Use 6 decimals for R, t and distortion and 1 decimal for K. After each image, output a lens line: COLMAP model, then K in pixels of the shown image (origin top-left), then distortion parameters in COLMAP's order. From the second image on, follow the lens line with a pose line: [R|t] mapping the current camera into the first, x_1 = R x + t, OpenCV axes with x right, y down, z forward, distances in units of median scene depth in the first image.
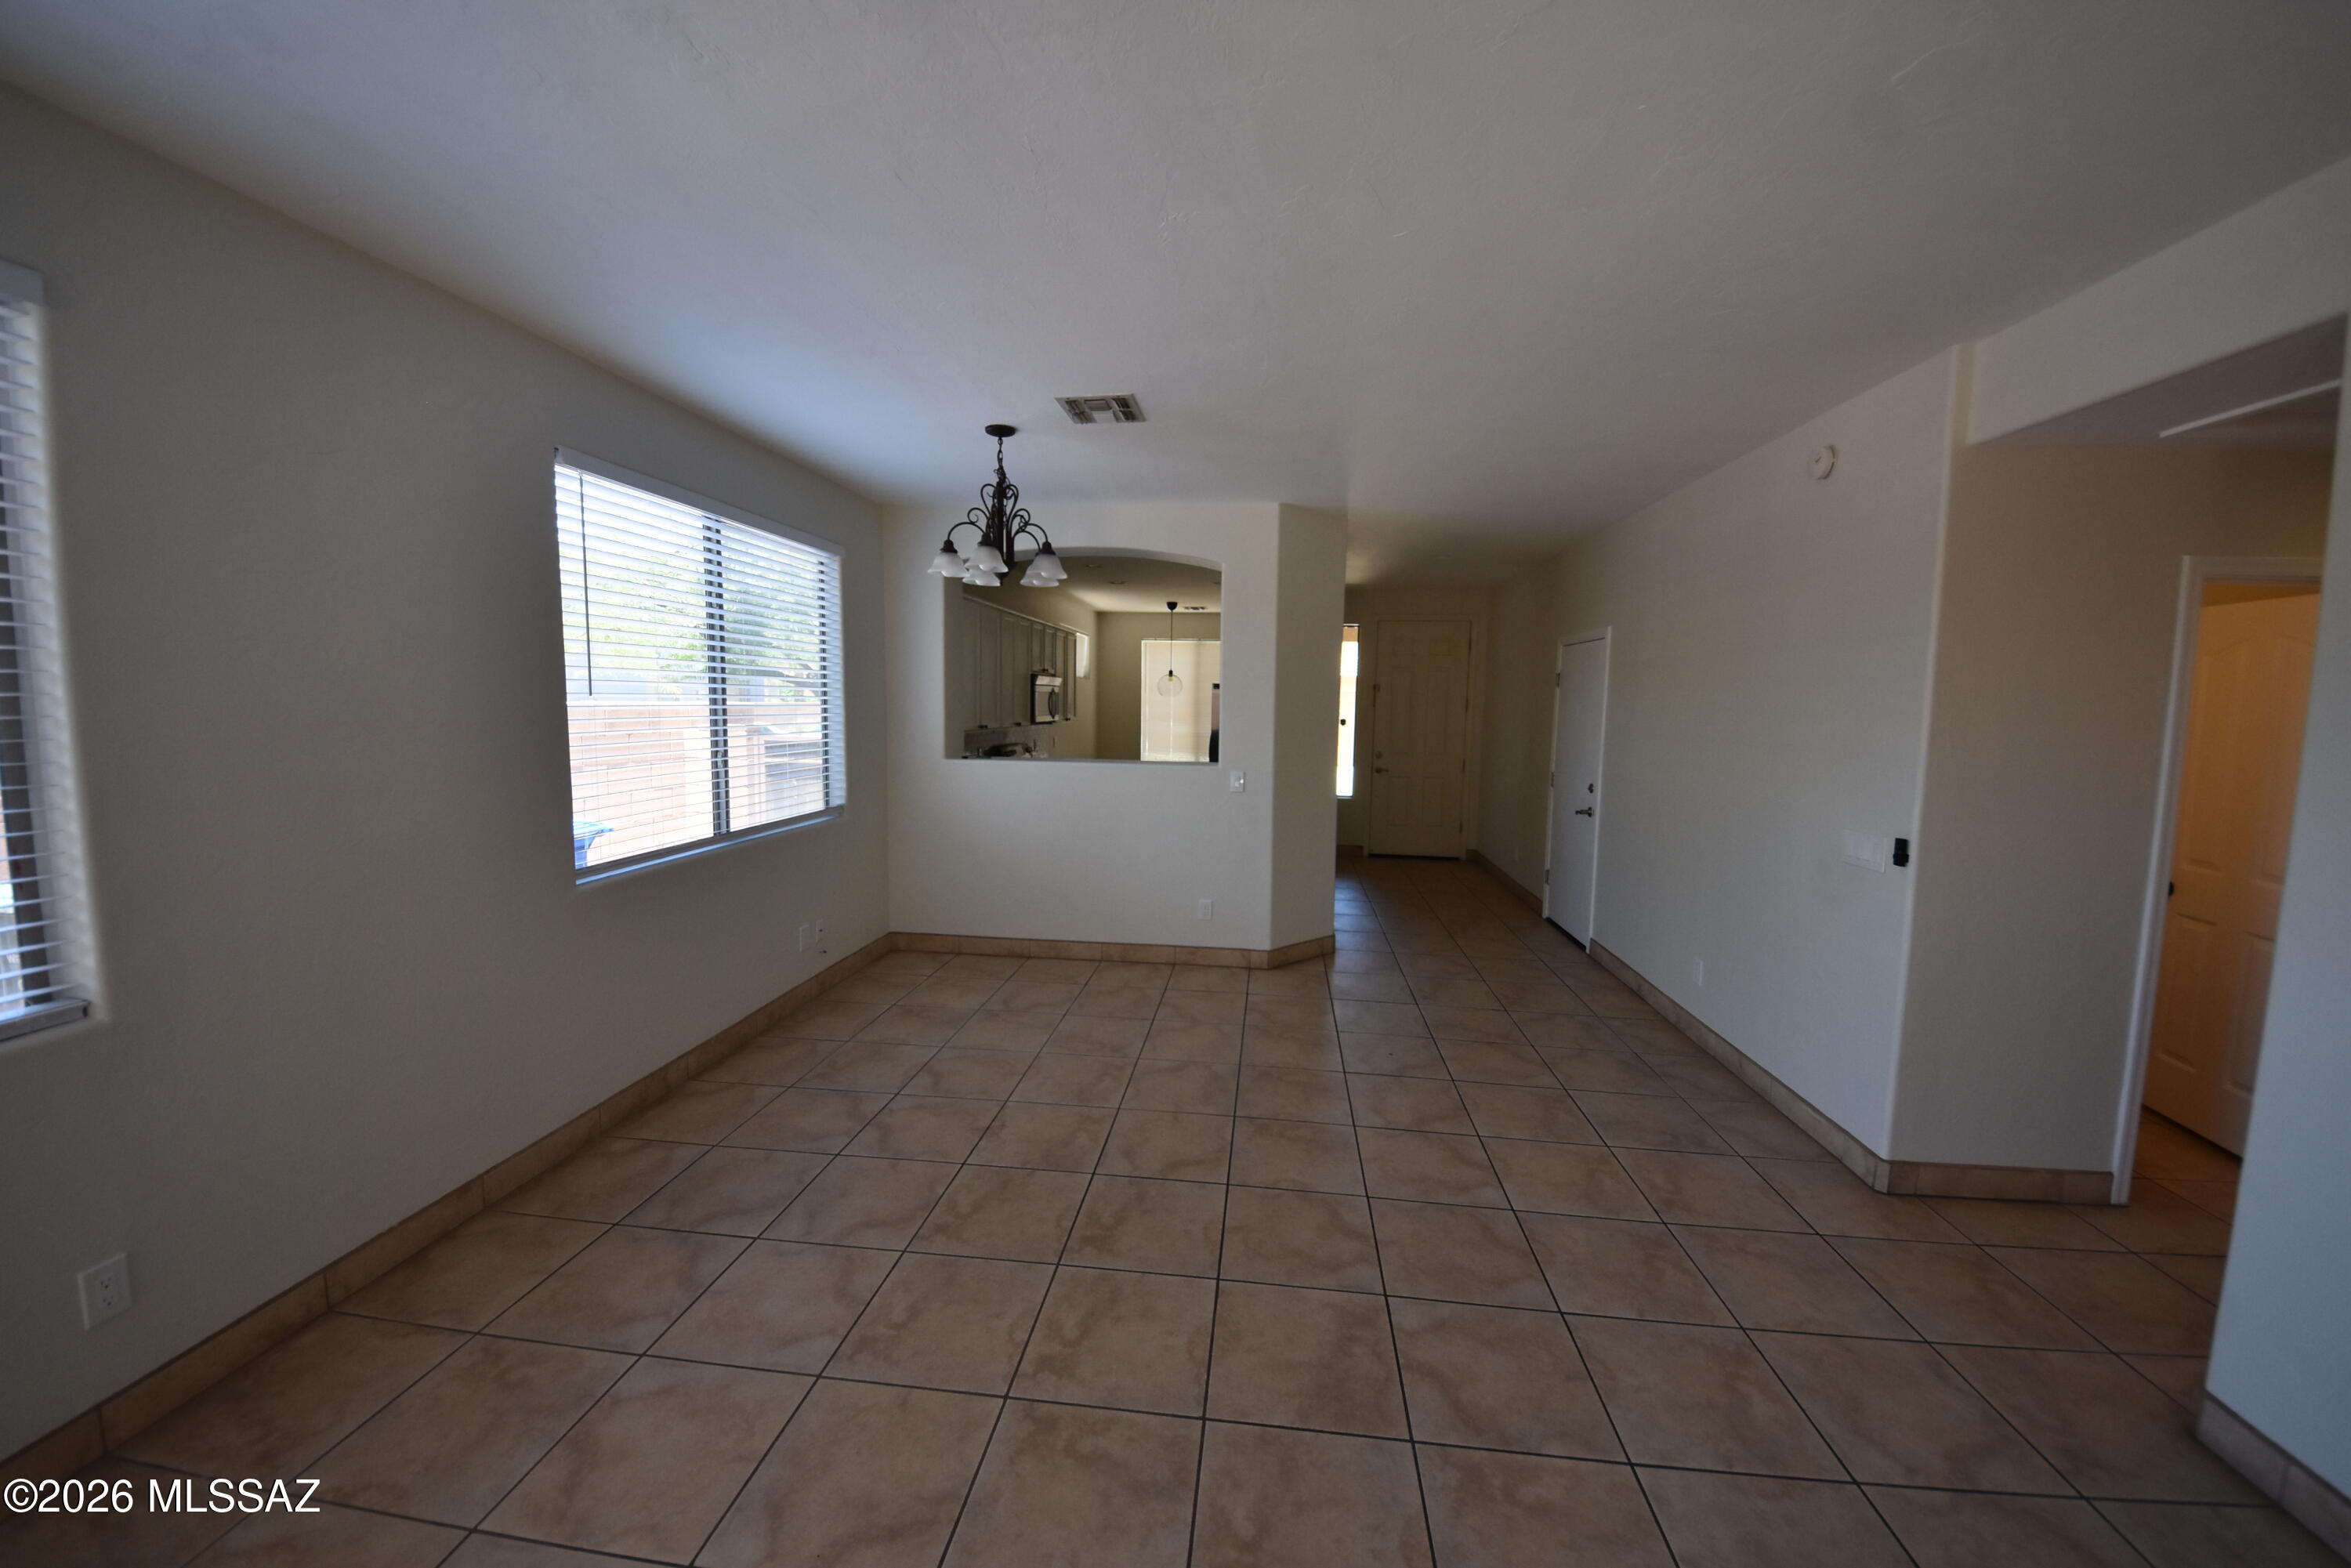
lens RADIAL K [[832.6, 0, 1181.1], [0, 832.6, 774.4], [0, 0, 1]] dist [0.043274, -0.031598]
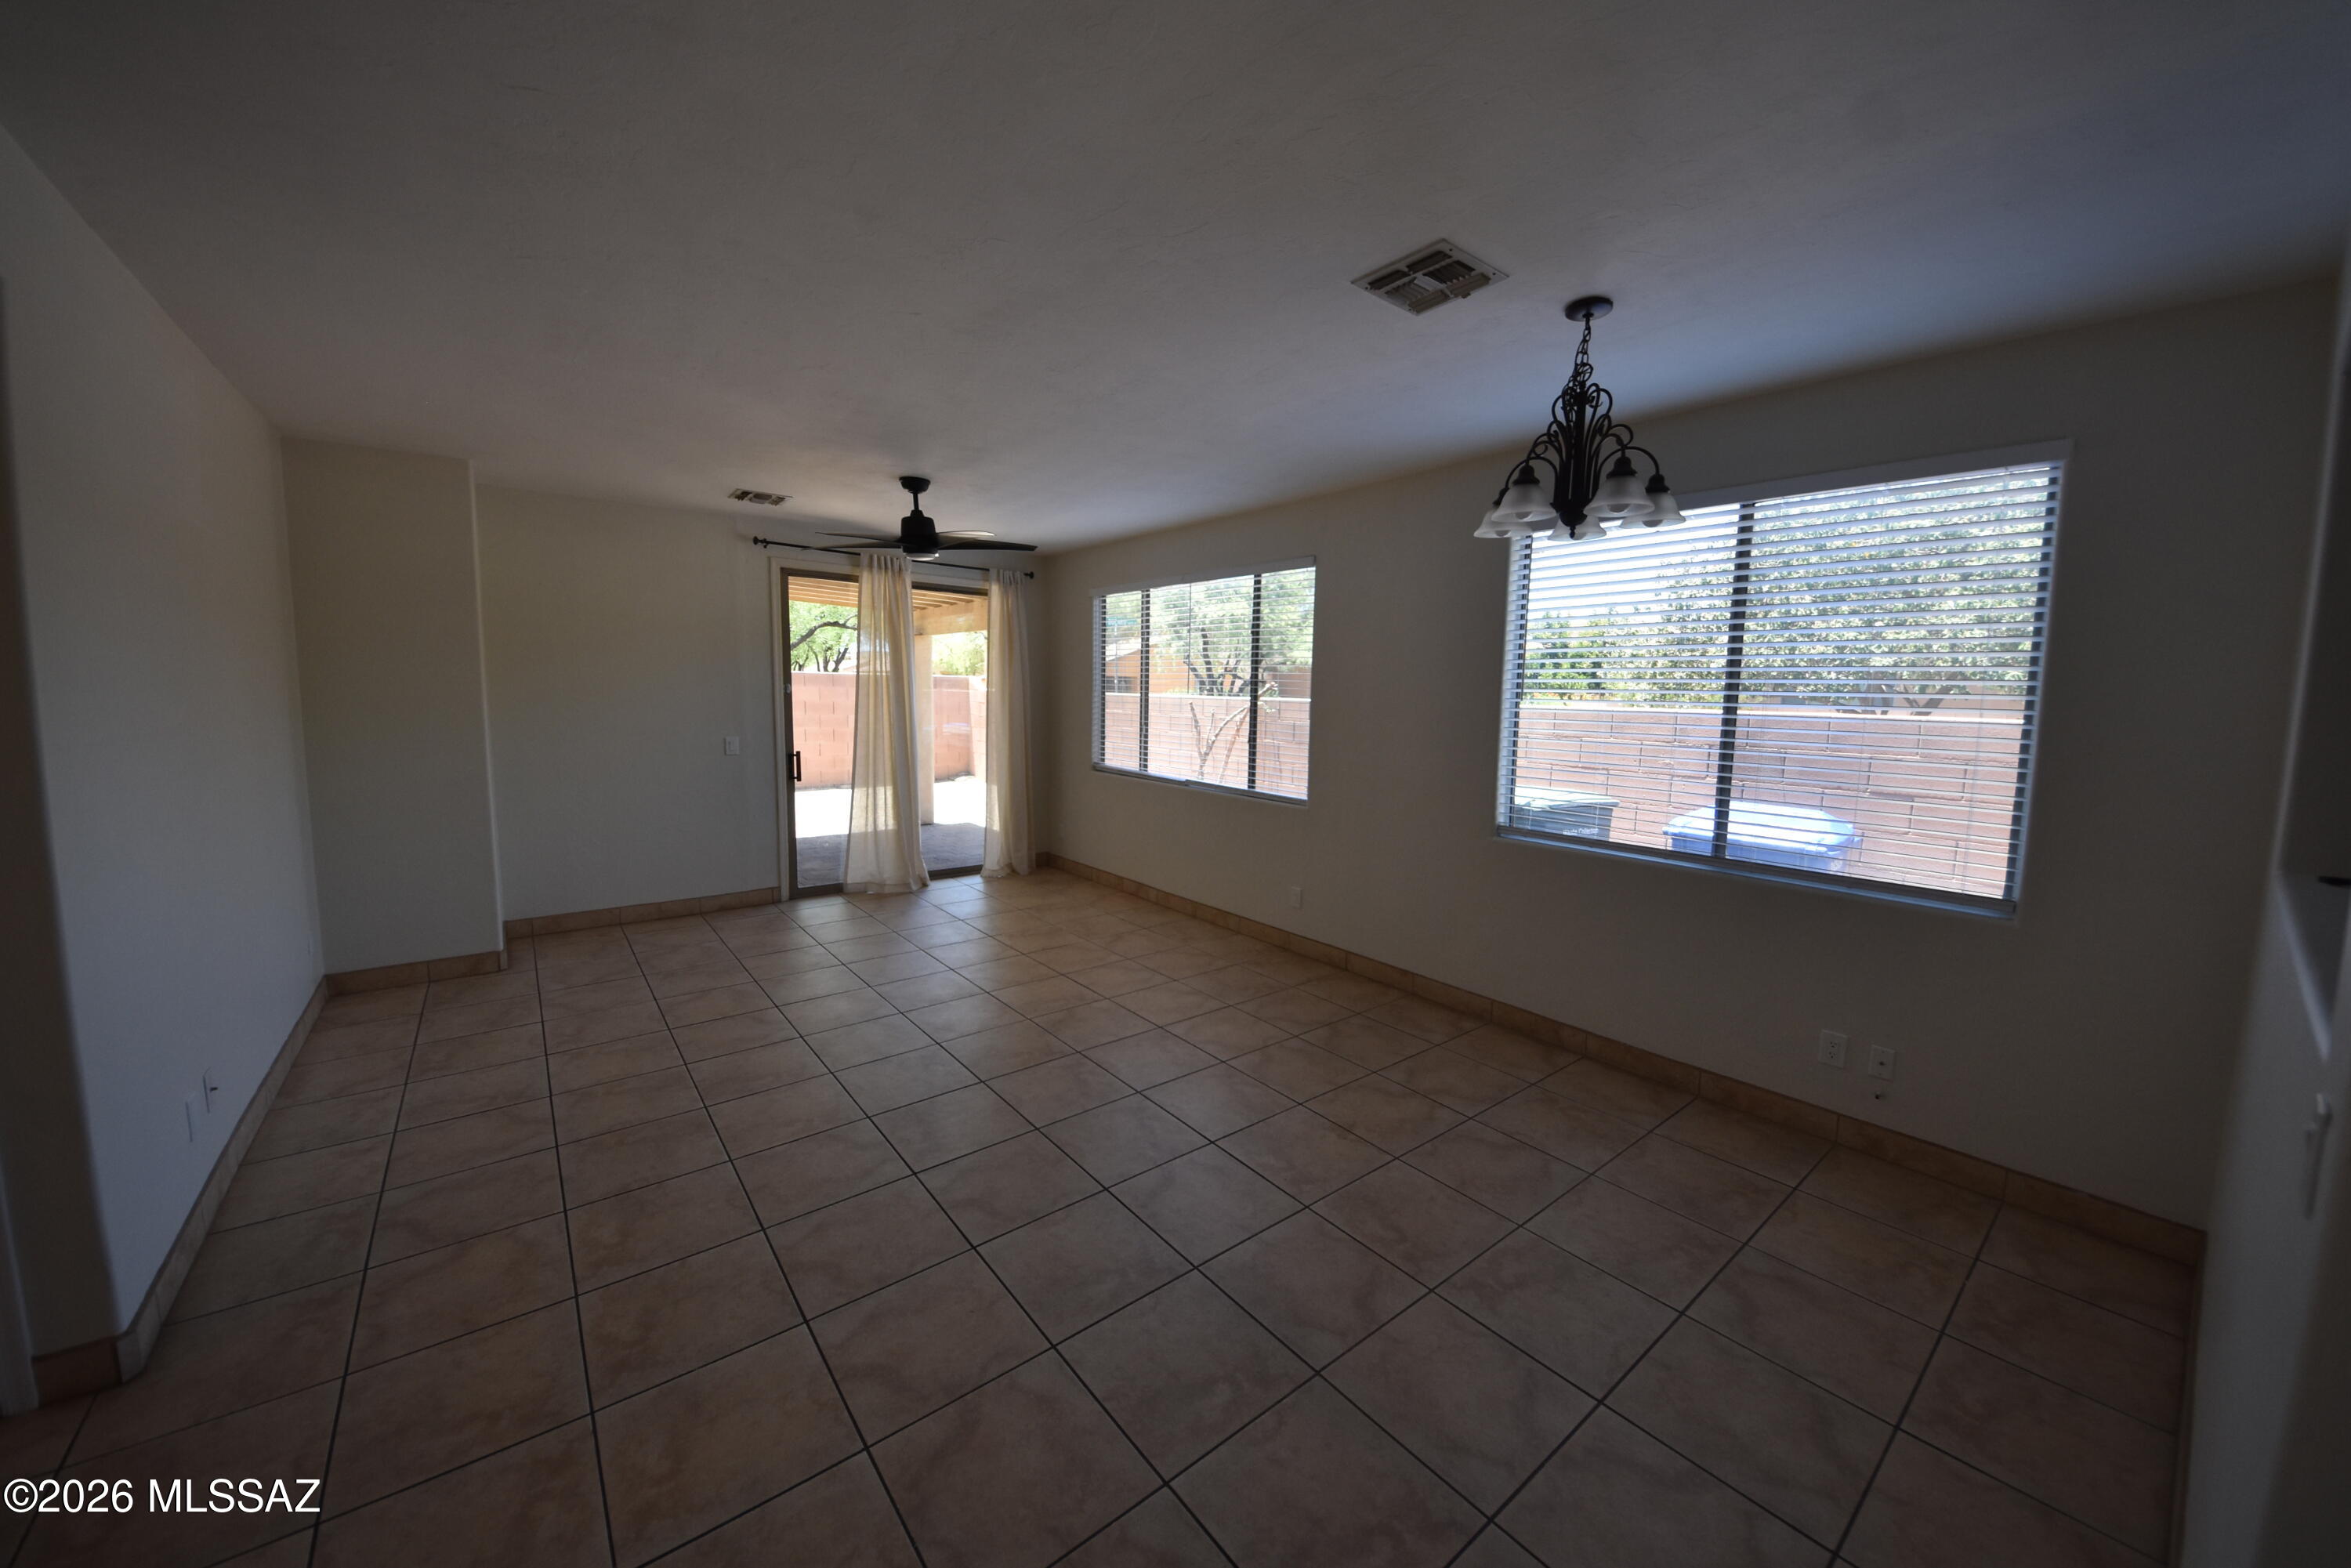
lens RADIAL K [[832.6, 0, 1181.1], [0, 832.6, 774.4], [0, 0, 1]] dist [0.043274, -0.031598]
pose [[-0.706684, 0.046785, -0.705981, 0.550630], [-0.089499, 0.983885, 0.154789, -0.119543], [0.701846, 0.172571, -0.691109, 1.379789]]
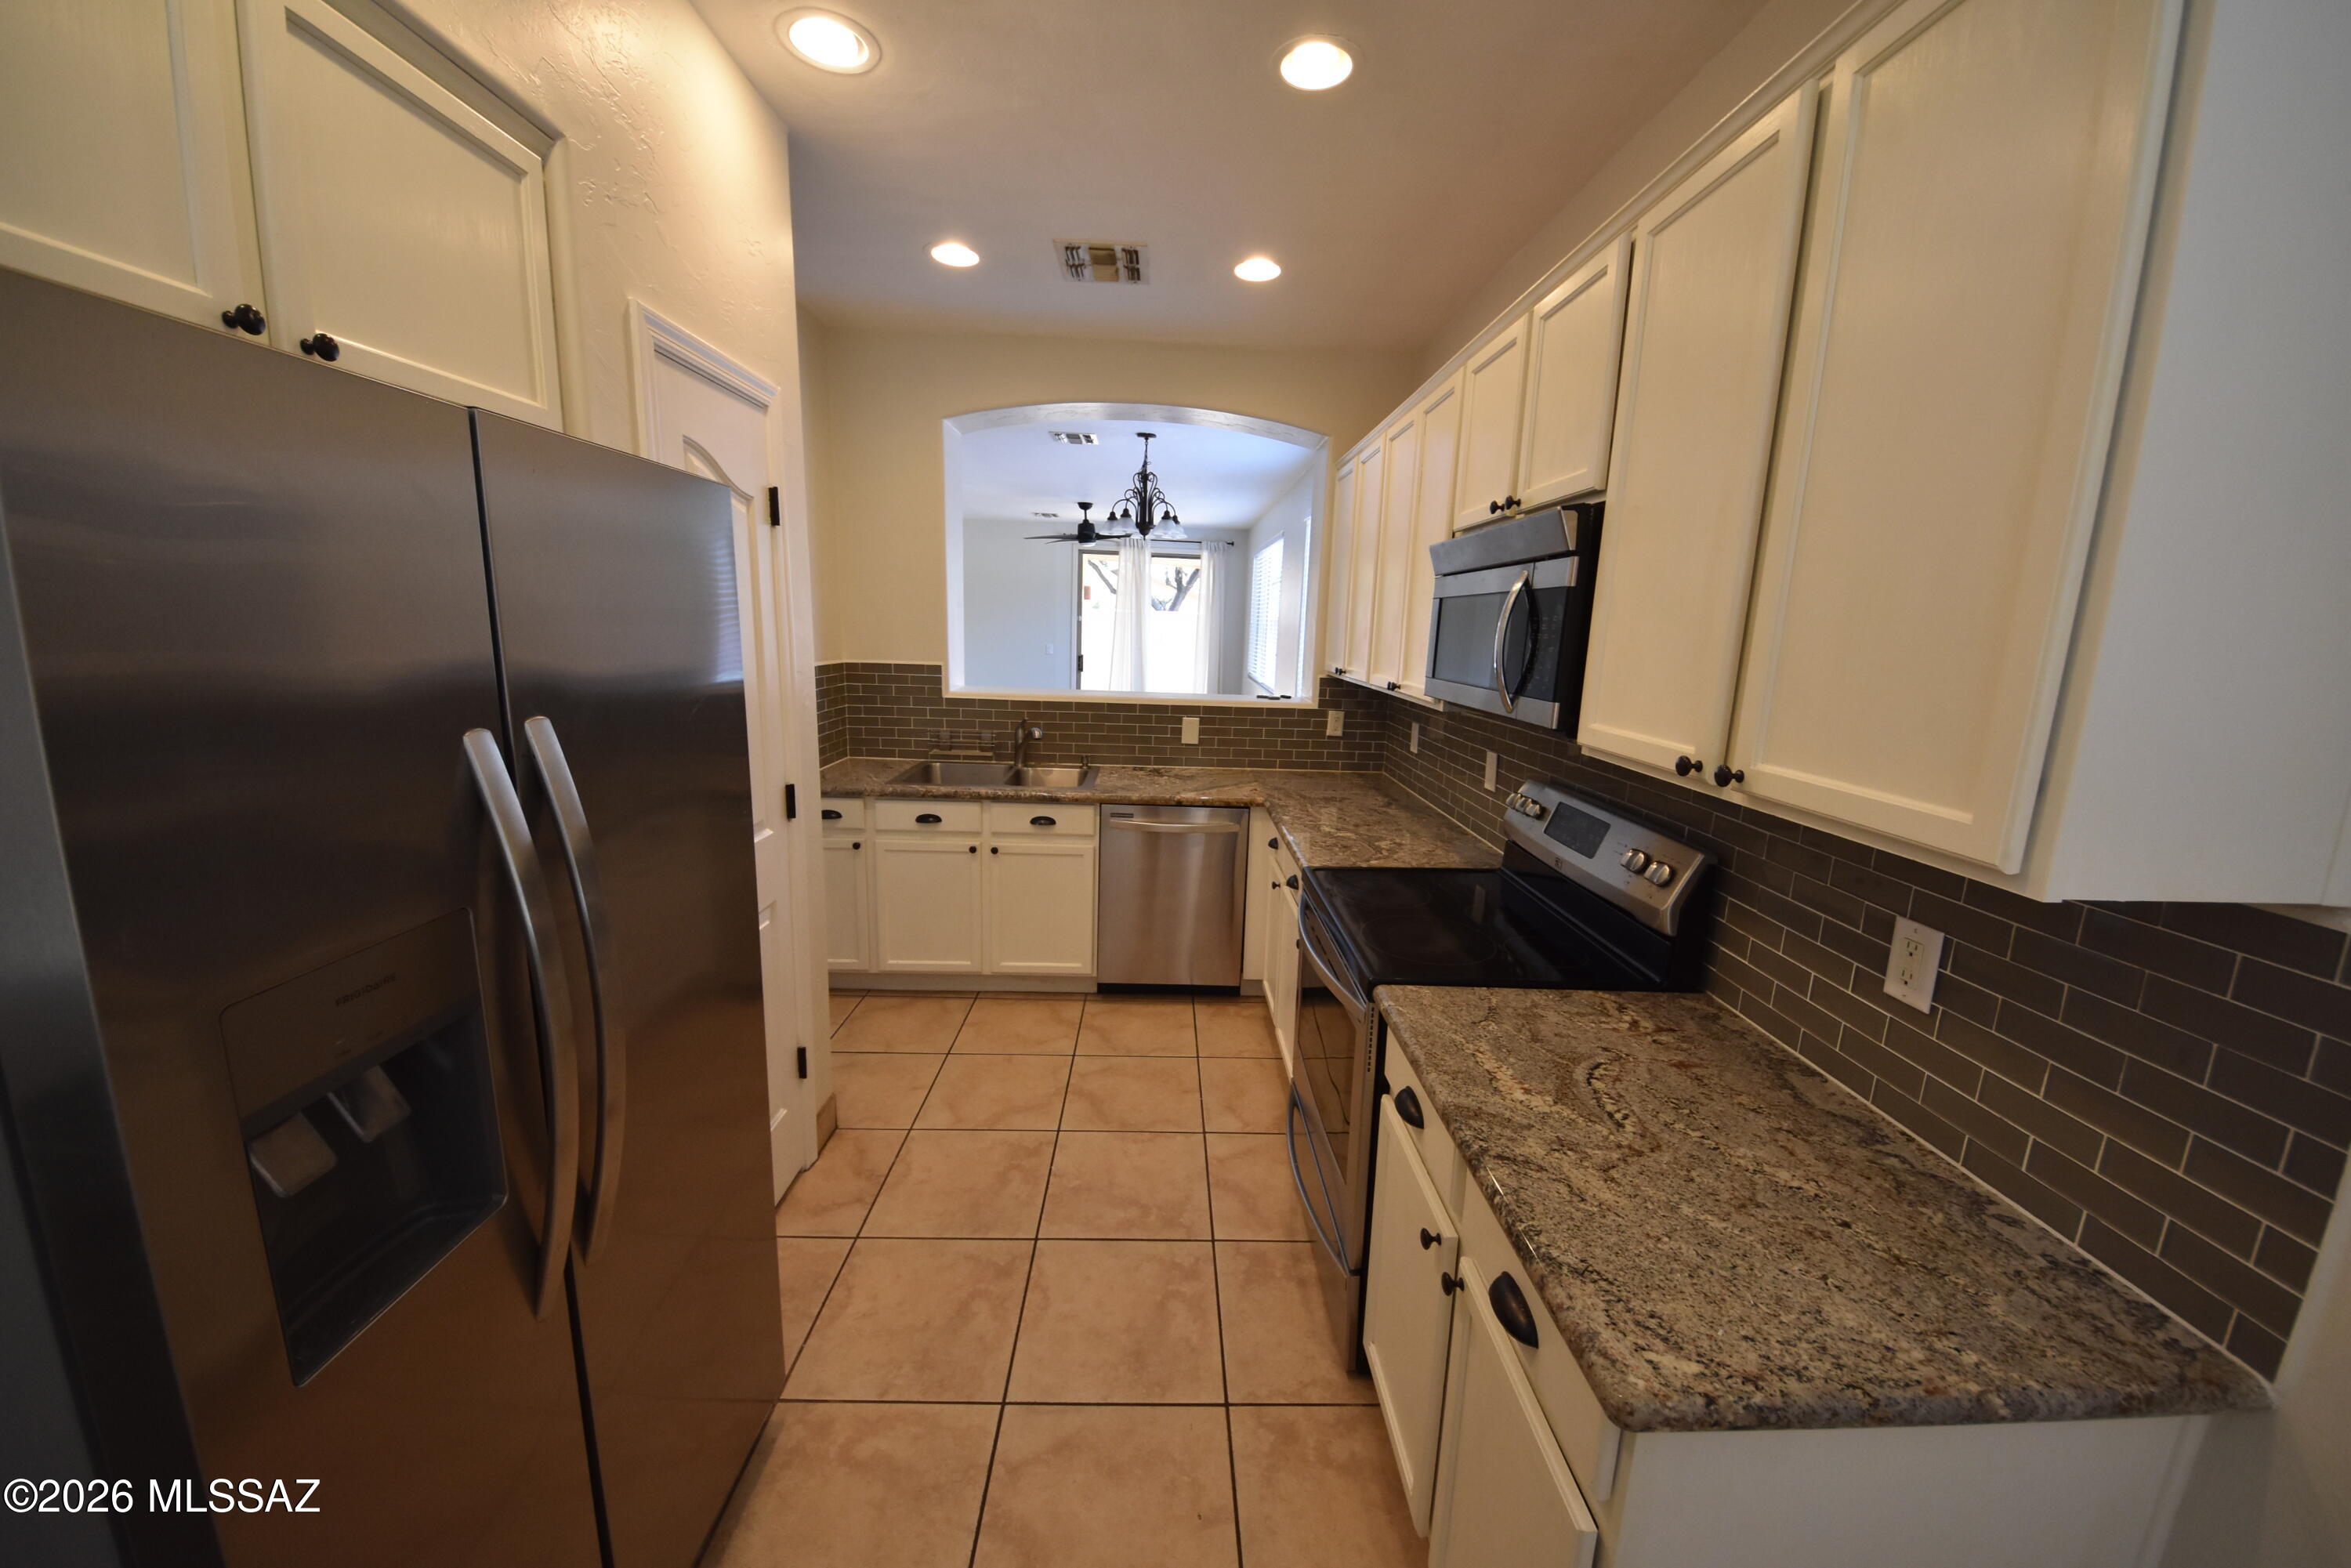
lens RADIAL K [[832.6, 0, 1181.1], [0, 832.6, 774.4], [0, 0, 1]] dist [0.043274, -0.031598]
pose [[-0.987427, -0.020064, -0.156794, -0.038678], [-0.061036, 0.963381, 0.261098, -0.227057], [0.145814, 0.267385, -0.952493, 2.759381]]
